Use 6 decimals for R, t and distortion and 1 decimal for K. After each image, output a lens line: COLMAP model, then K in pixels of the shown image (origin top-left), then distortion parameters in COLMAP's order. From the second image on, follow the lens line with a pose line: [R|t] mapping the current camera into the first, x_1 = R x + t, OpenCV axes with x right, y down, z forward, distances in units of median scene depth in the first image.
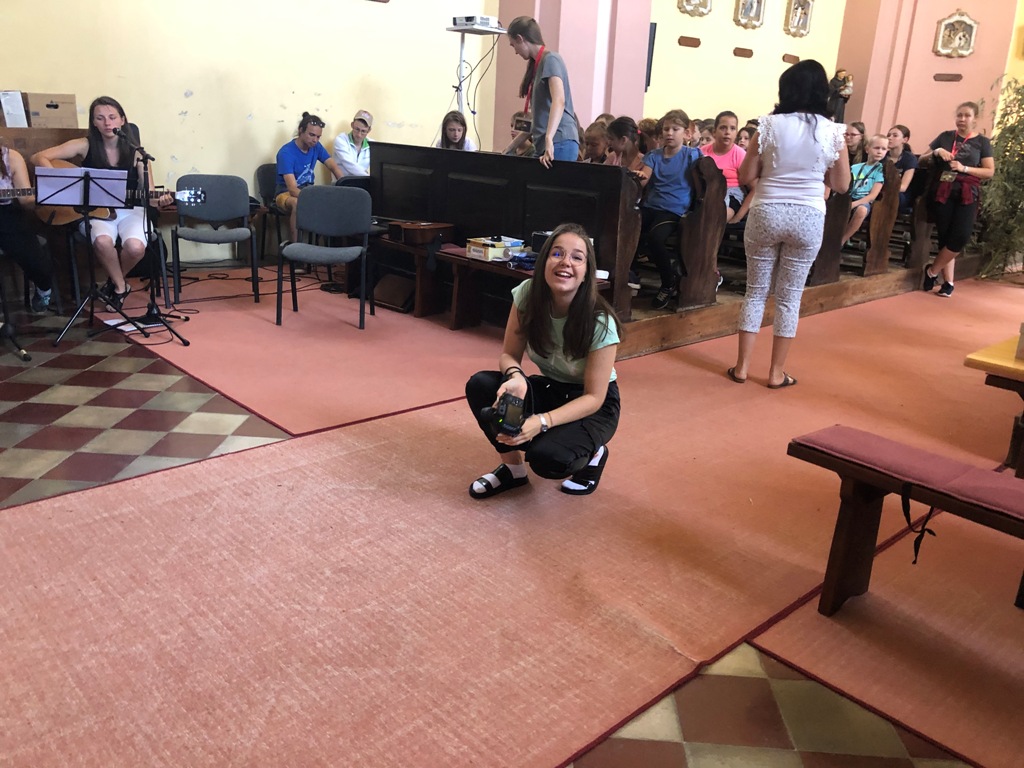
lens RADIAL K [[838.5, 0, 518.3], [0, 838.5, 386.6], [0, 0, 1]] dist [0.031552, -0.024088]
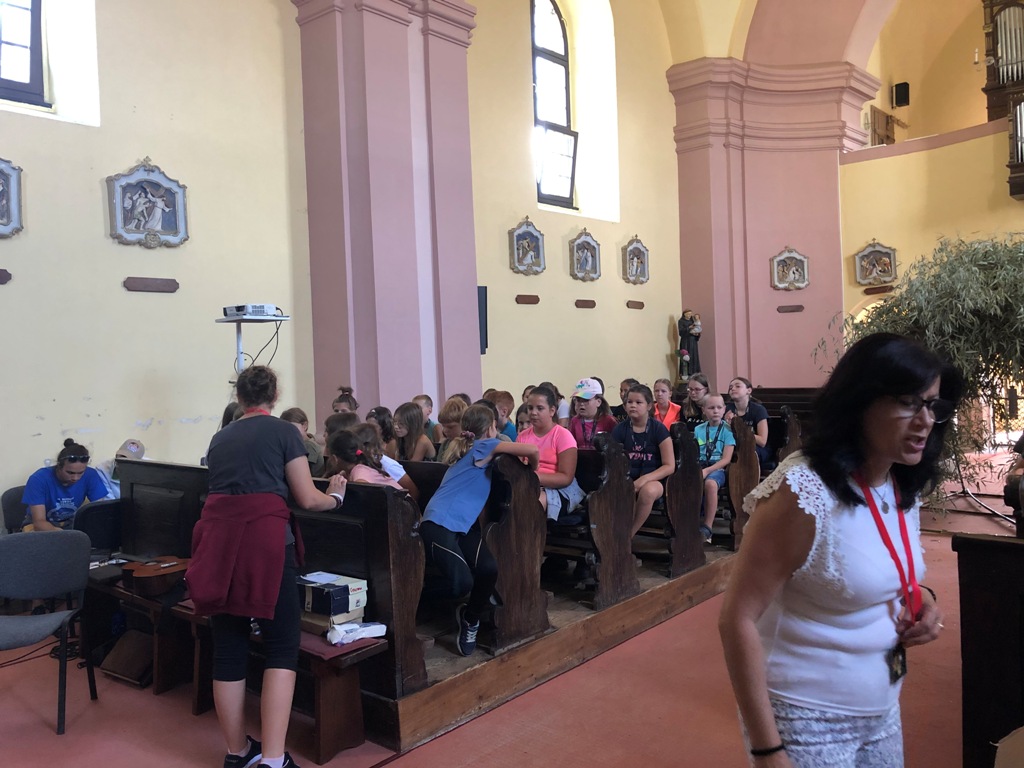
lens RADIAL K [[838.5, 0, 506.8], [0, 838.5, 382.5], [0, 0, 1]] dist [0.031552, -0.024088]
pose [[0.990249, -0.092504, 0.104167, 0.097232], [0.117800, 0.955167, -0.271625, -0.079052], [-0.074370, 0.281247, 0.956749, 0.141855]]
